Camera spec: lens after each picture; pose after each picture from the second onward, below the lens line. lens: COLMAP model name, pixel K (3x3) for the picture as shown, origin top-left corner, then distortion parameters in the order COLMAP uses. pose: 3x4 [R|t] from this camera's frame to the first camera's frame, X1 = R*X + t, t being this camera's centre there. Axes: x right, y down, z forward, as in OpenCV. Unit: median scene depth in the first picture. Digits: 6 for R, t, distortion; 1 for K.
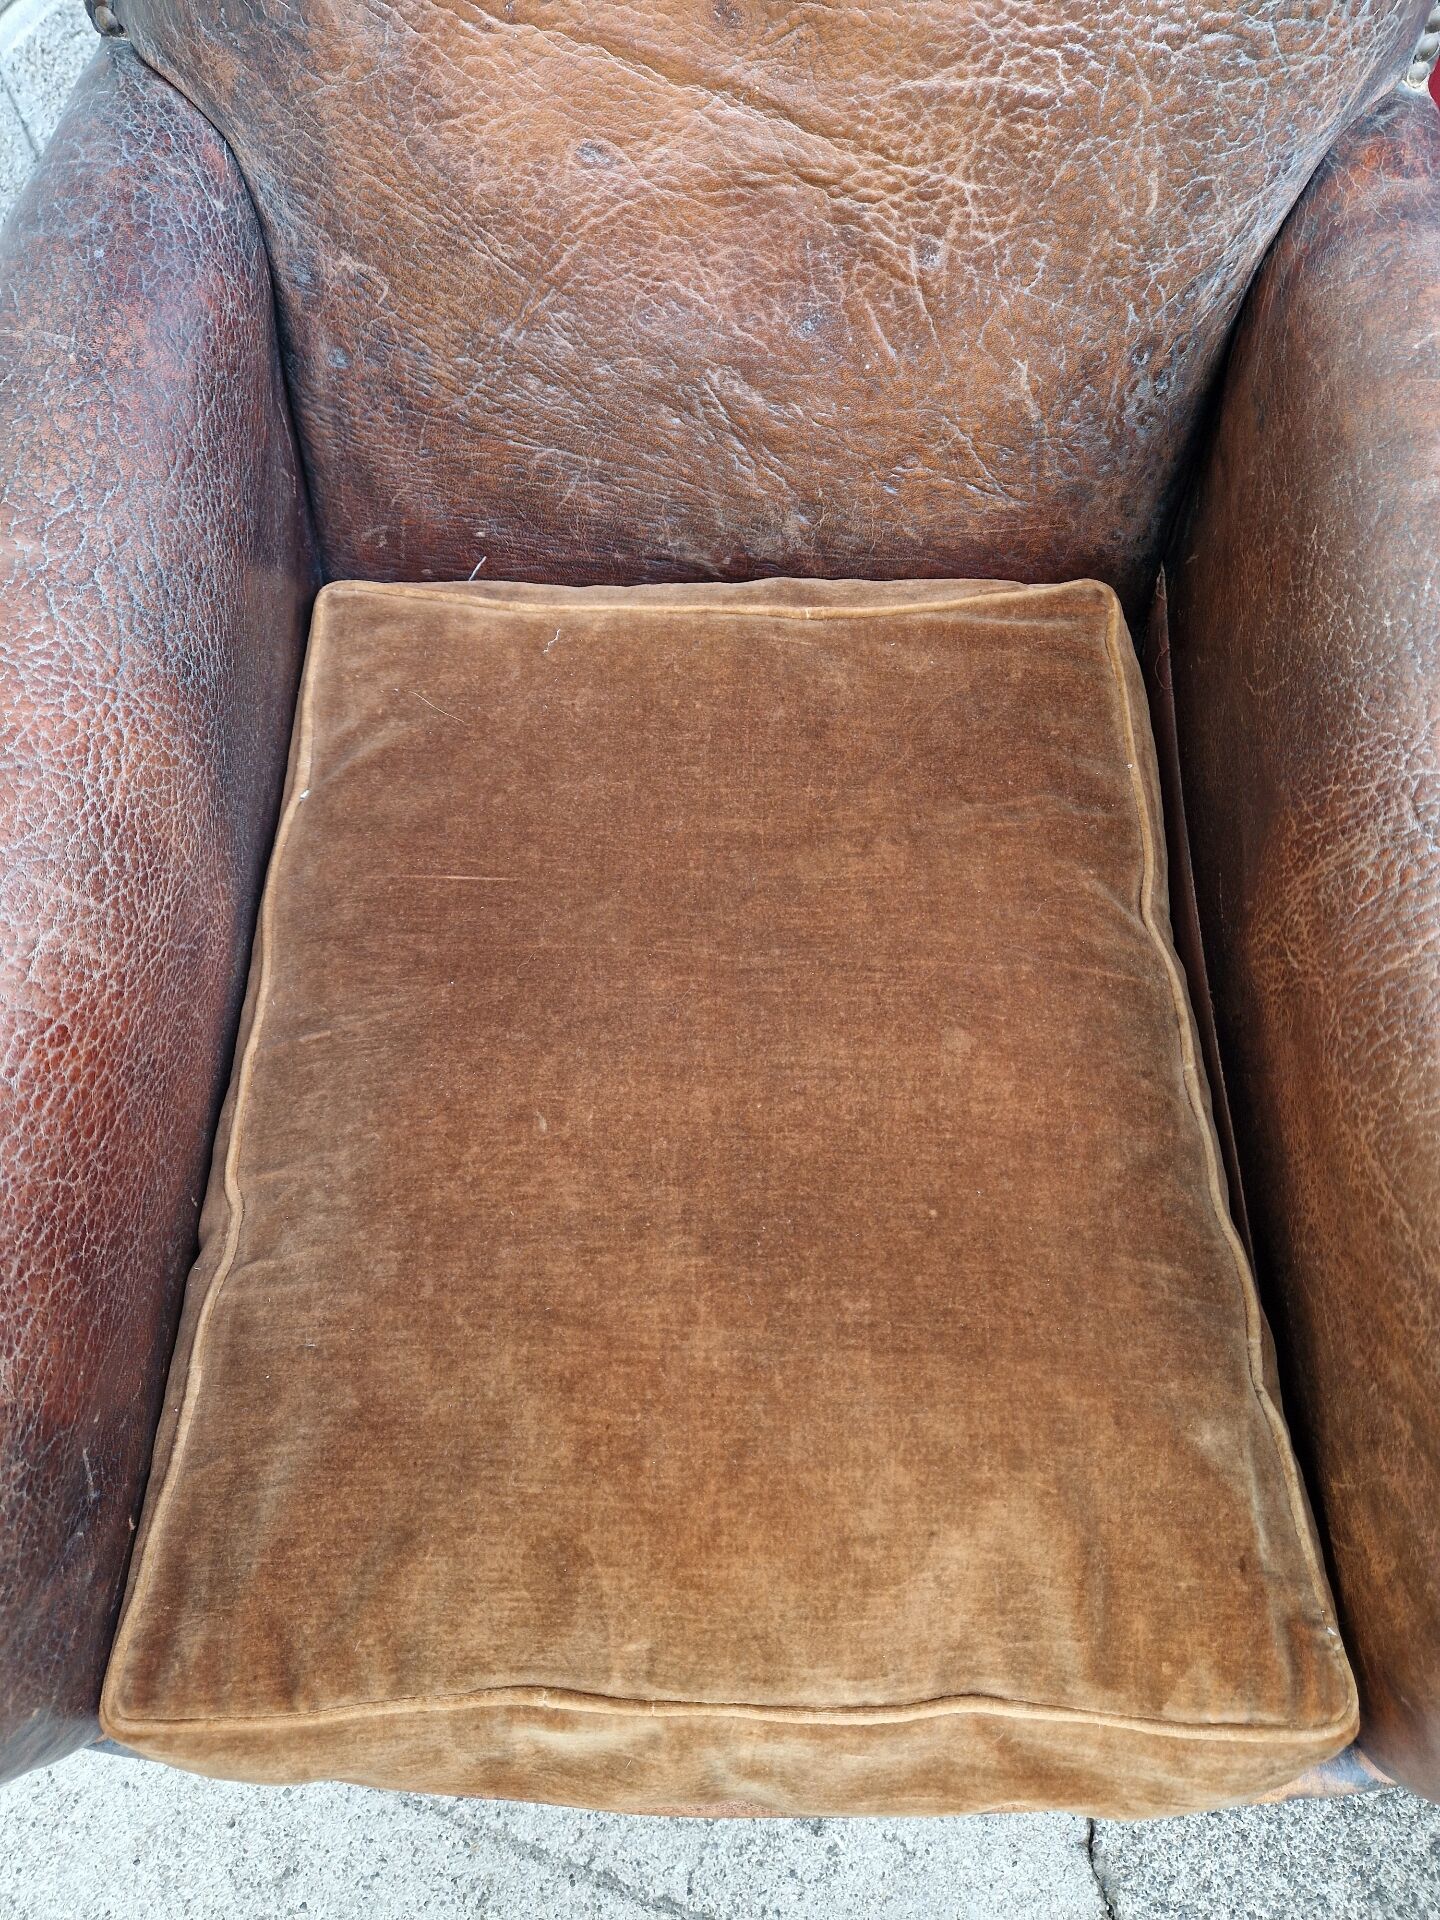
lens RADIAL K [[1297.0, 0, 715.8], [0, 1297.0, 960.6], [0, 0, 1]] dist [0.074802, -0.071920]
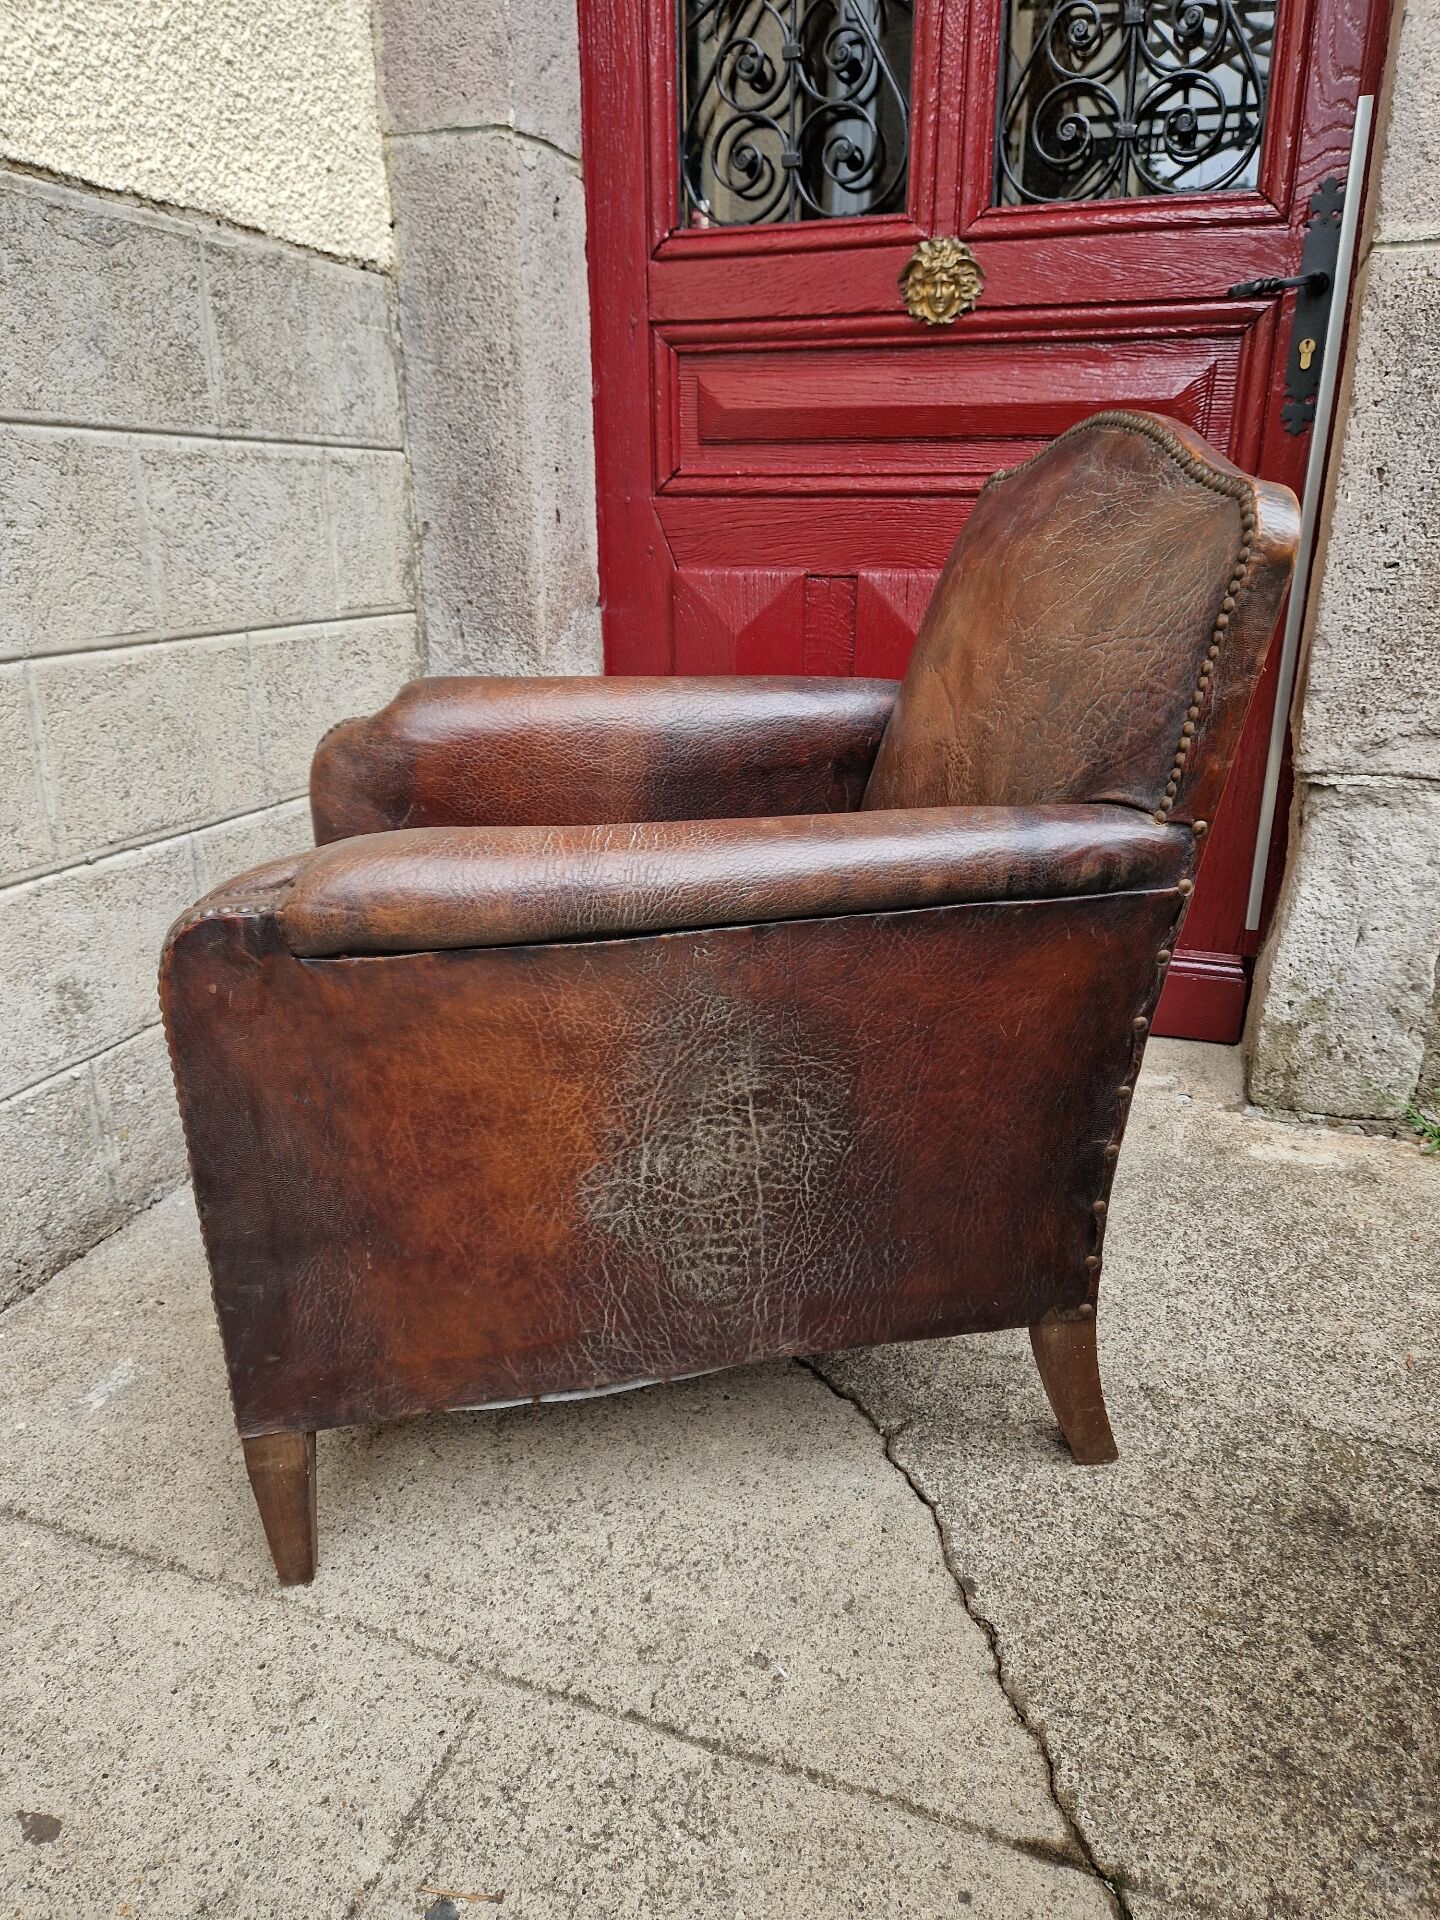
lens RADIAL K [[1297.0, 0, 731.8], [0, 1297.0, 951.0], [0, 0, 1]] dist [0.074802, -0.071920]
pose [[0.999919, -0.011846, 0.004604, 0.066806], [0.011462, 0.683989, -0.729402, 1.417345], [0.005491, 0.729396, 0.684070, -0.339869]]
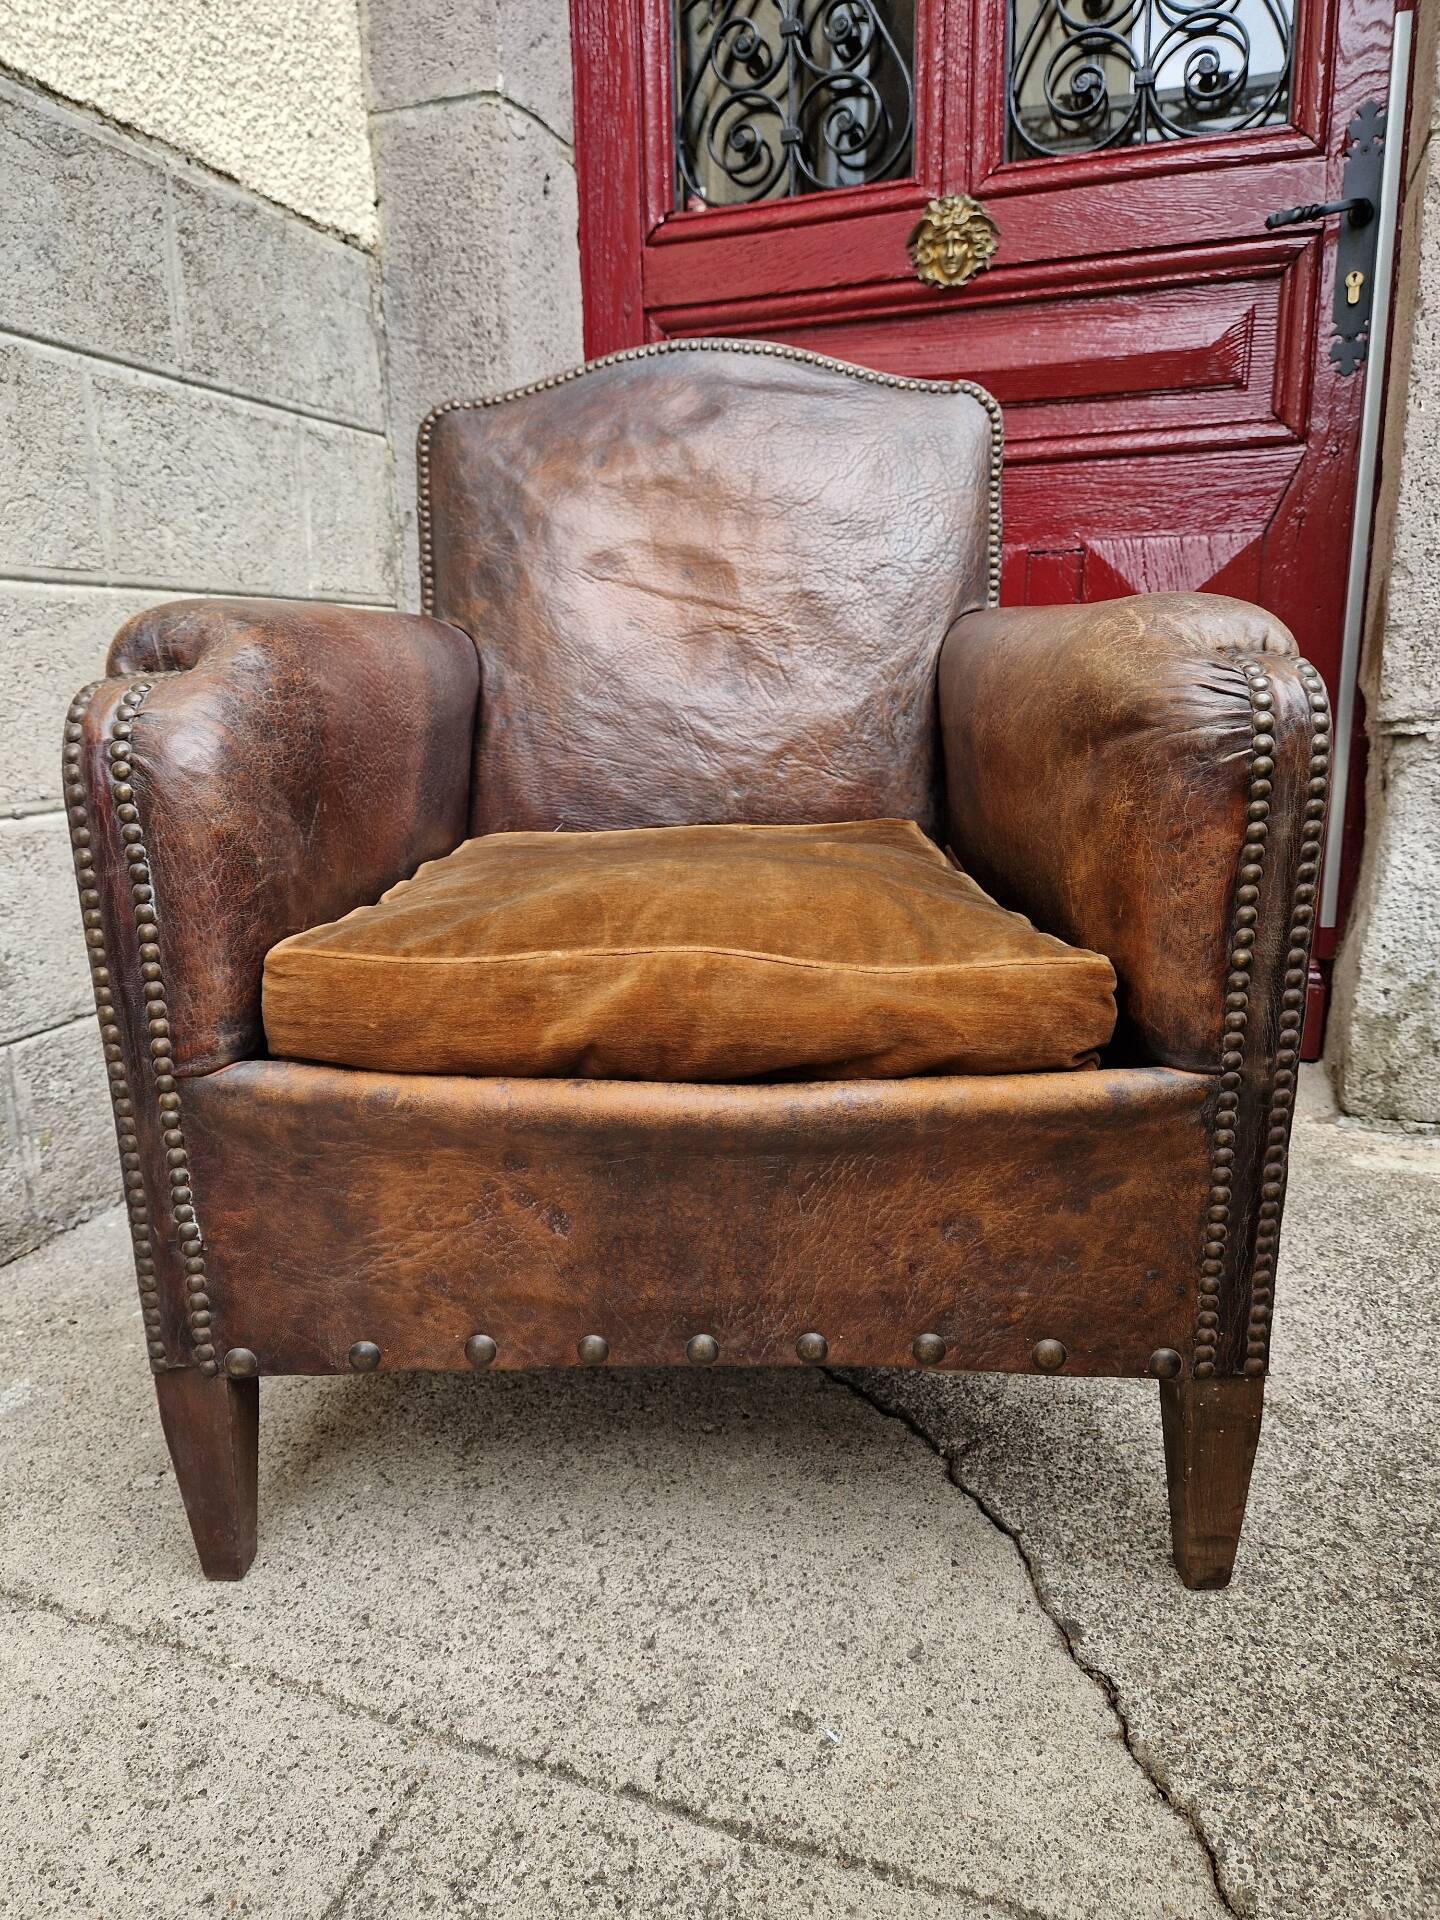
lens RADIAL K [[1297.0, 0, 696.9], [0, 1297.0, 959.1], [0, 0, 1]] dist [0.074802, -0.071920]
pose [[0.999472, -0.025273, -0.020444, 0.046426], [-0.001270, 0.598068, -0.801444, 1.387688], [0.032482, 0.801047, 0.597720, 0.094571]]
